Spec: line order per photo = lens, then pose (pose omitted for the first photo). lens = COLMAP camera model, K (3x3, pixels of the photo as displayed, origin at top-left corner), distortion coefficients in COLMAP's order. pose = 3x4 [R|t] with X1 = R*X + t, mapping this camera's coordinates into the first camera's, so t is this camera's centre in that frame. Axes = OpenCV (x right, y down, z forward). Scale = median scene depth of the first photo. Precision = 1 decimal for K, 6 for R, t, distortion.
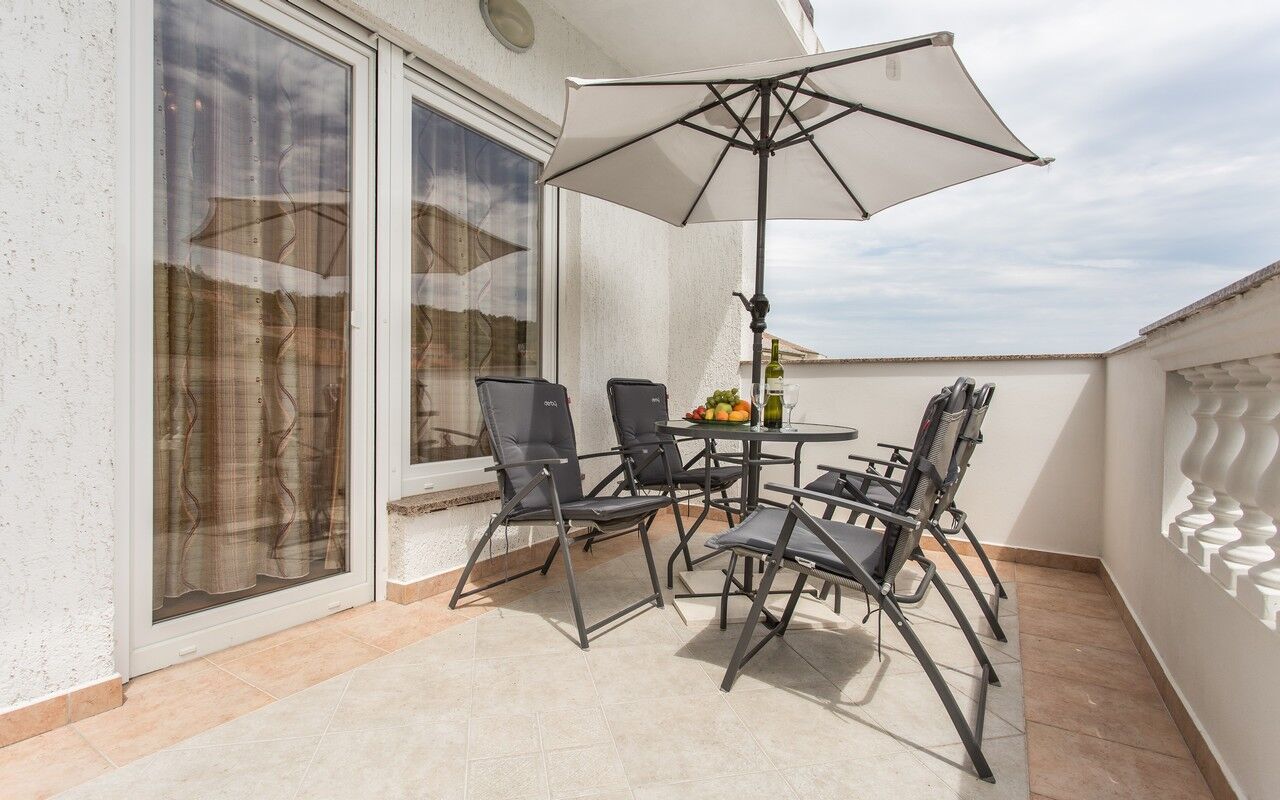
lens RADIAL K [[600.5, 0, 635.1], [0, 600.5, 398.3], [0, 0, 1]] dist [-0.003705, 0.003254]
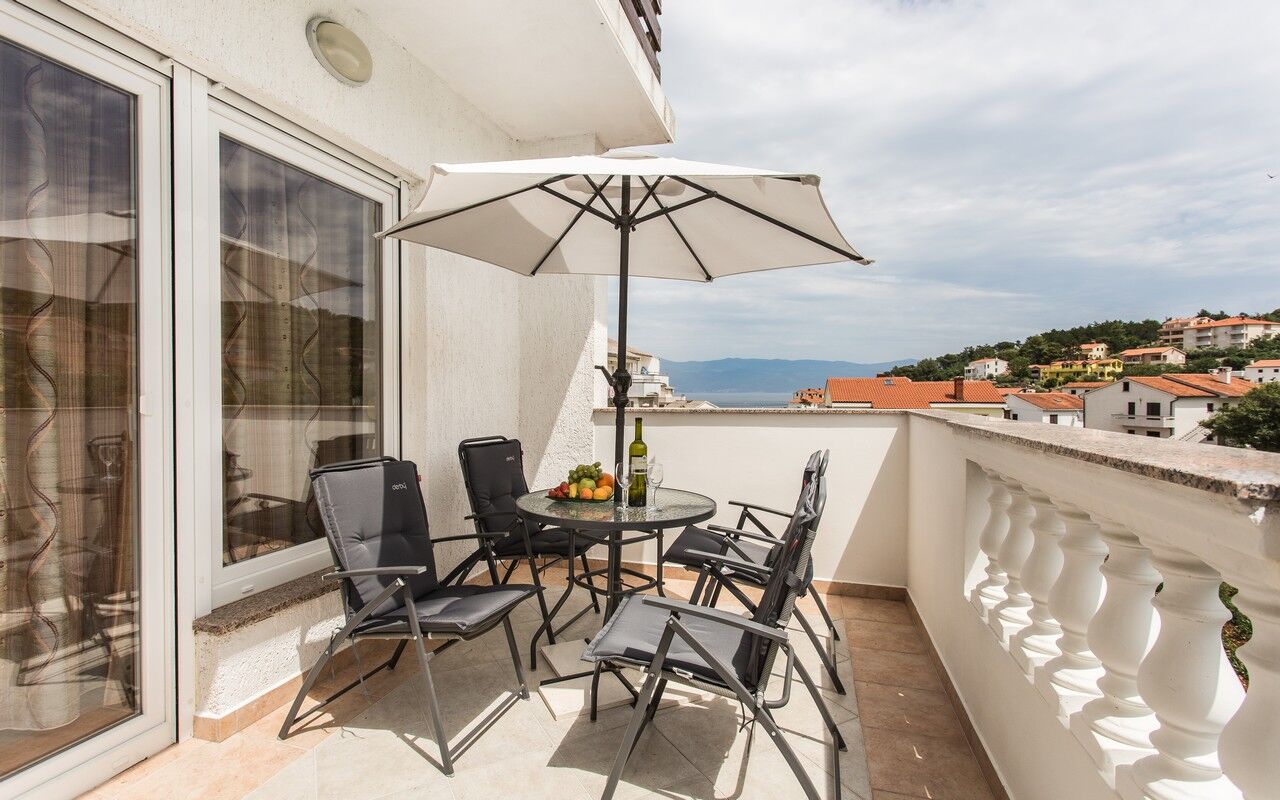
lens RADIAL K [[600.5, 0, 636.2], [0, 600.5, 403.2], [0, 0, 1]] dist [-0.003705, 0.003254]
pose [[0.963822, -0.011156, 0.266312, -0.037328], [0.010120, 0.999935, 0.005259, -0.124170], [-0.266353, -0.002374, 0.963873, 0.031695]]
